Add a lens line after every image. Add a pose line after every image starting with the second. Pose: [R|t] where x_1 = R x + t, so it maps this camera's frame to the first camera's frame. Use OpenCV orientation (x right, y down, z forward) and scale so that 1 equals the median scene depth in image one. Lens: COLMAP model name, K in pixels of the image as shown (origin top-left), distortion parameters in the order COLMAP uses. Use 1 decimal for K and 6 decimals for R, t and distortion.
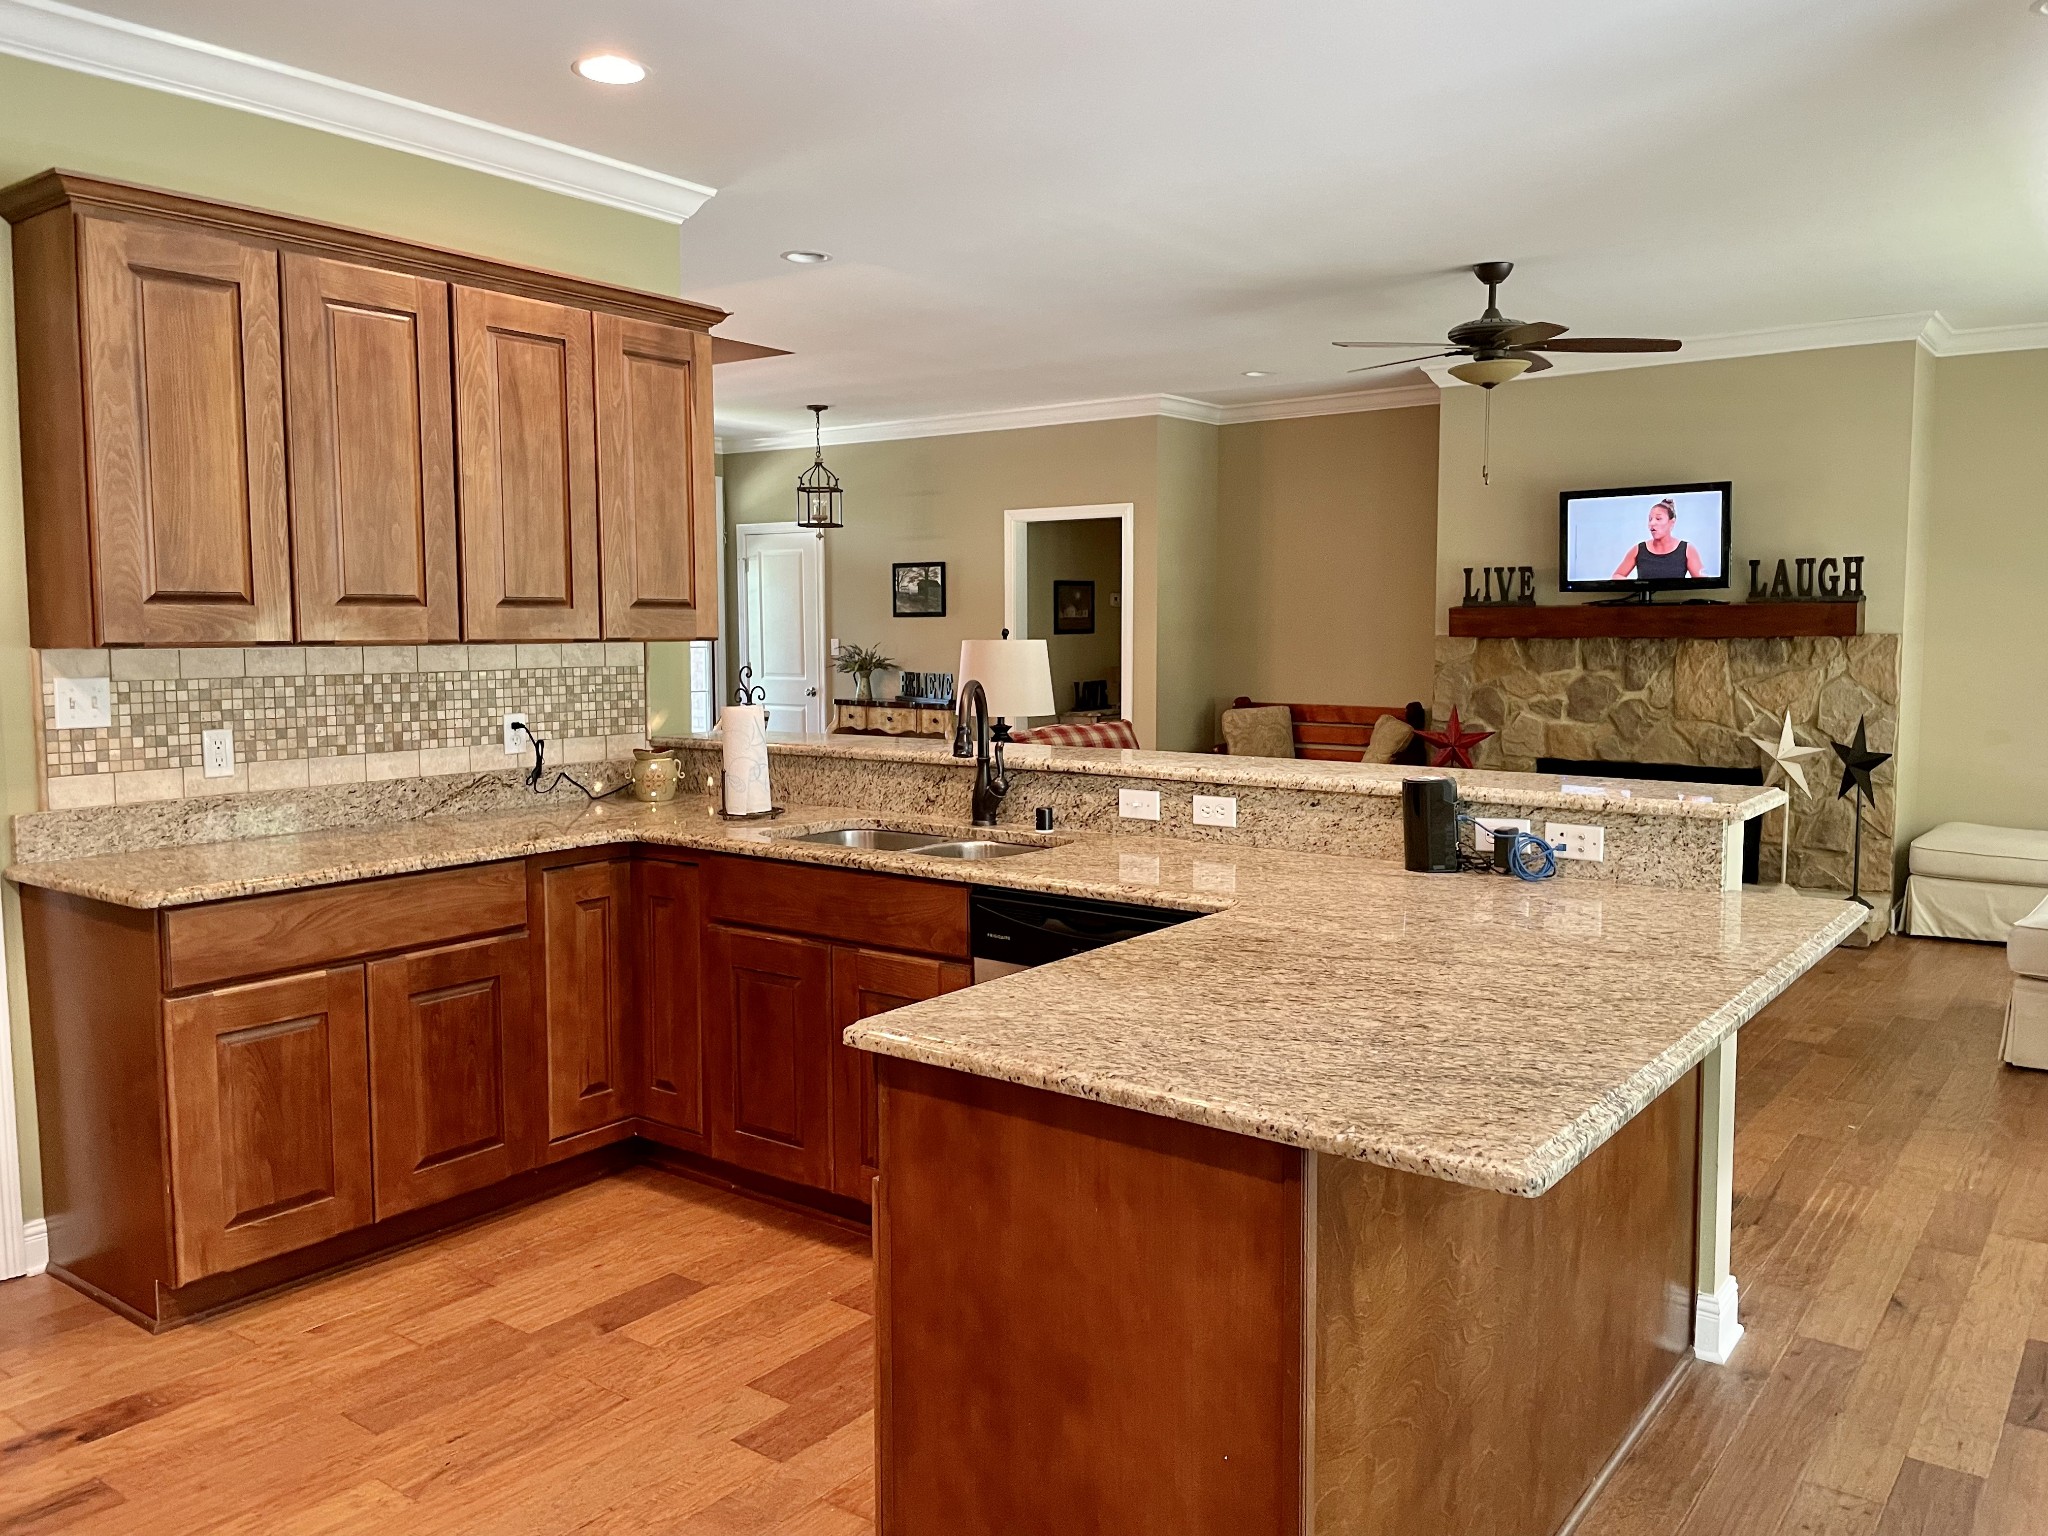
lens RADIAL K [[1547.3, 0, 1038.0], [0, 1547.3, 760.1], [0, 0, 1]] dist [0.074472, -0.089773]
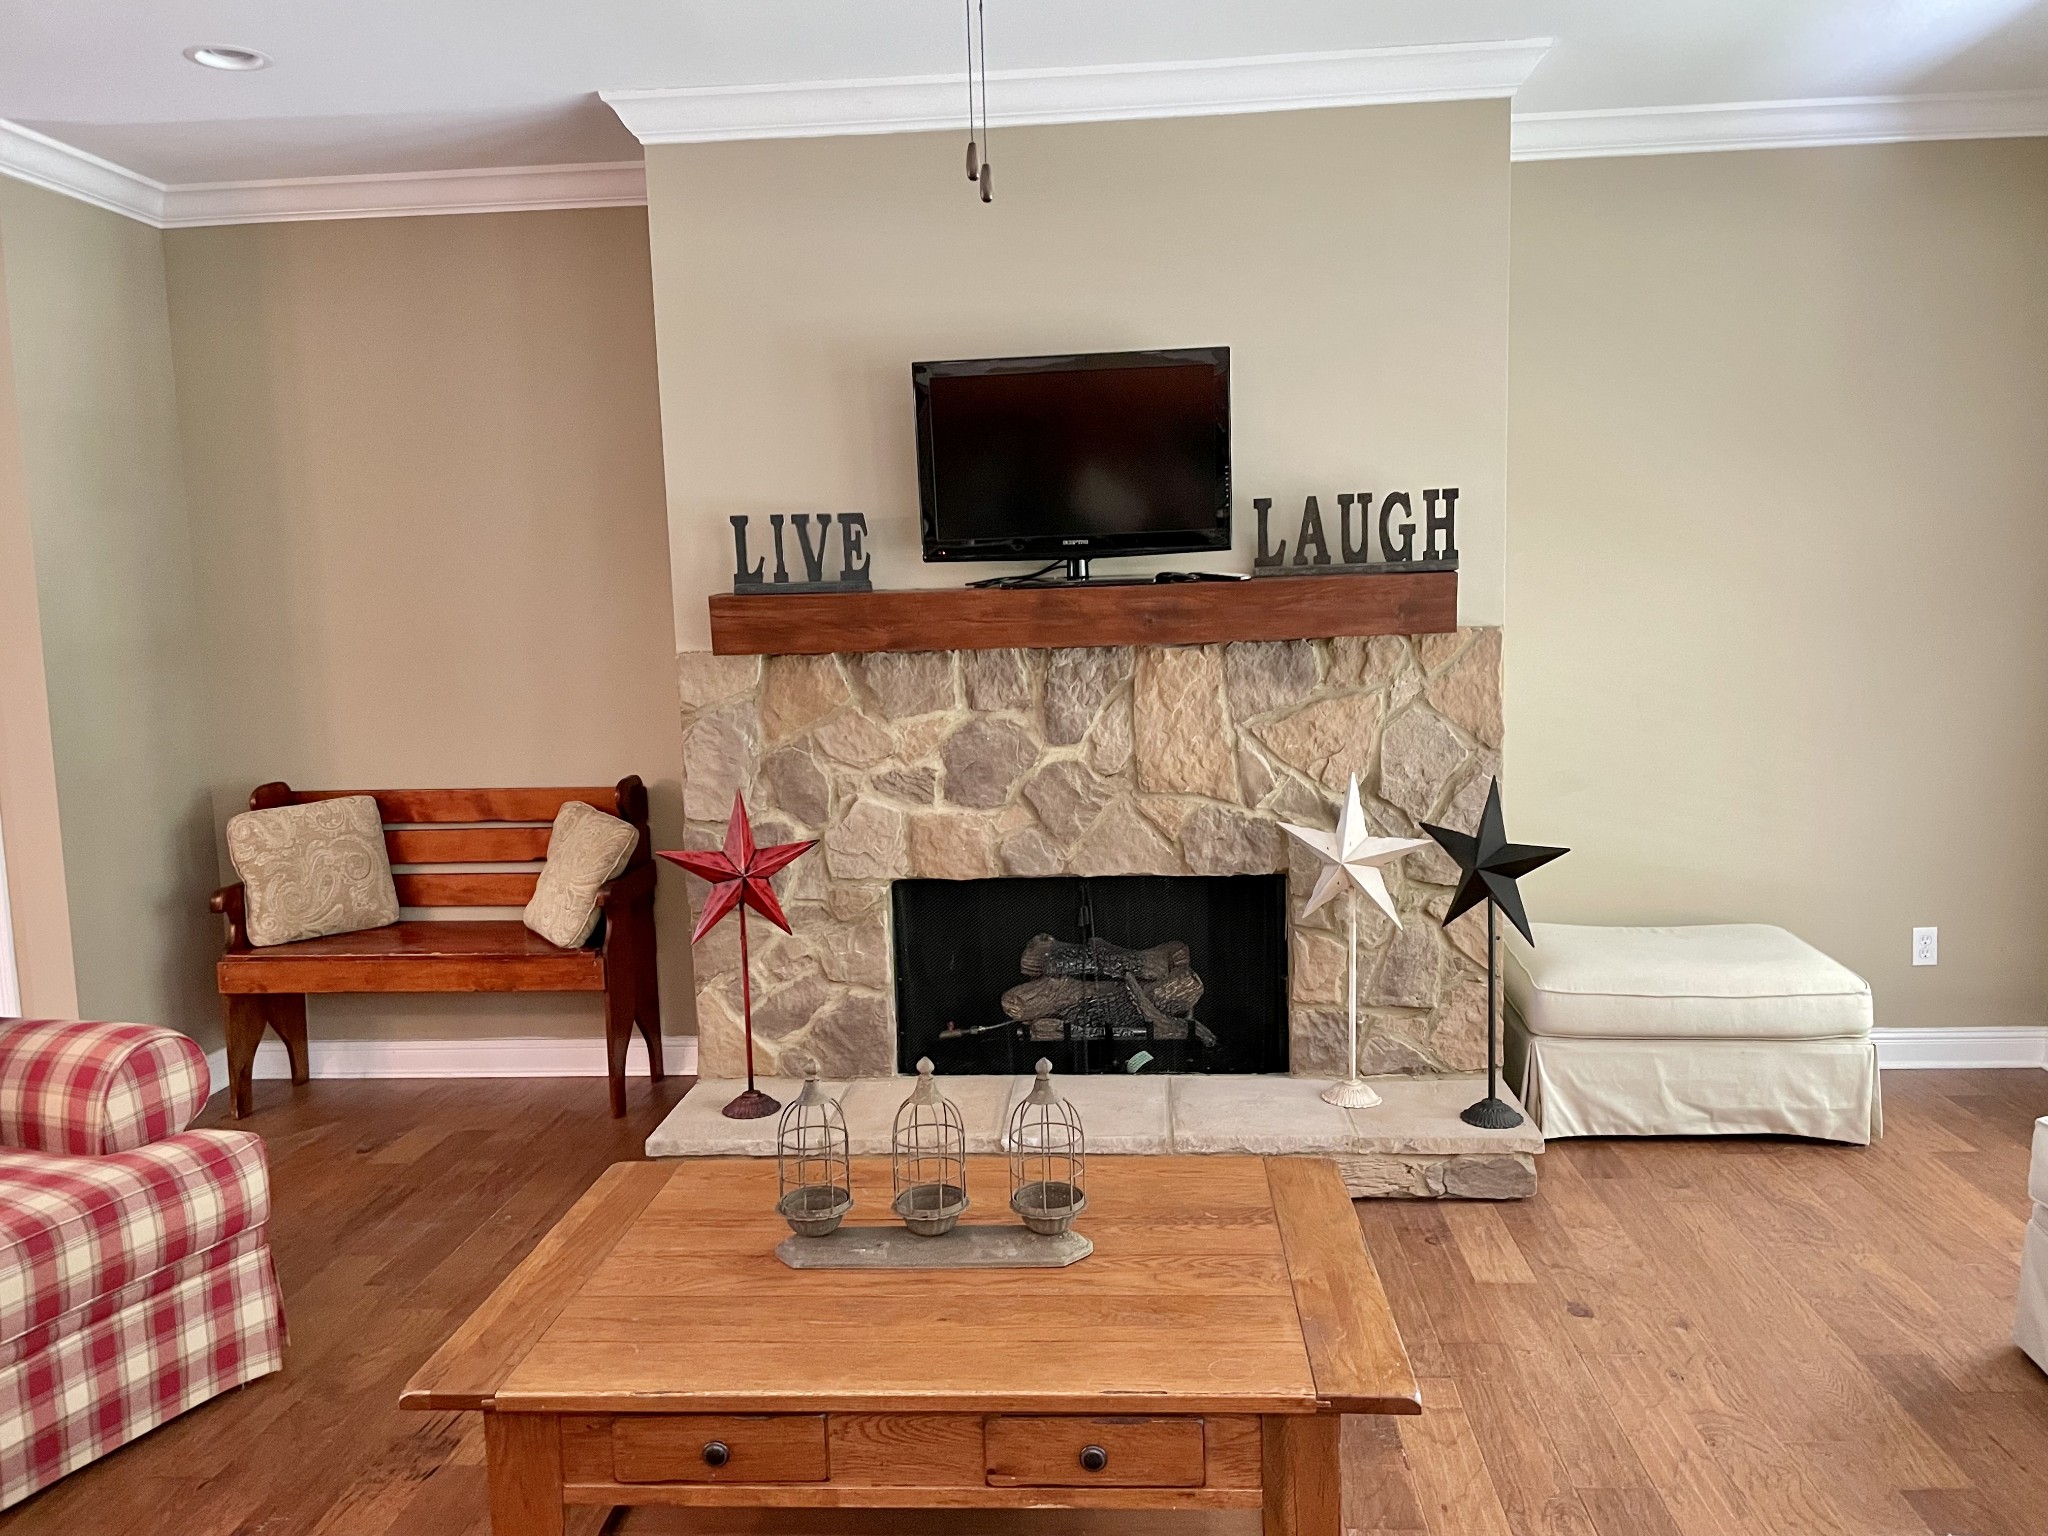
lens RADIAL K [[1547.3, 0, 1028.6], [0, 1547.3, 784.5], [0, 0, 1]] dist [0.074472, -0.089773]
pose [[0.842800, -0.083936, 0.531641, 0.144903], [0.074330, 0.996452, 0.039487, -0.088047], [-0.533069, 0.006238, 0.846049, 0.924846]]
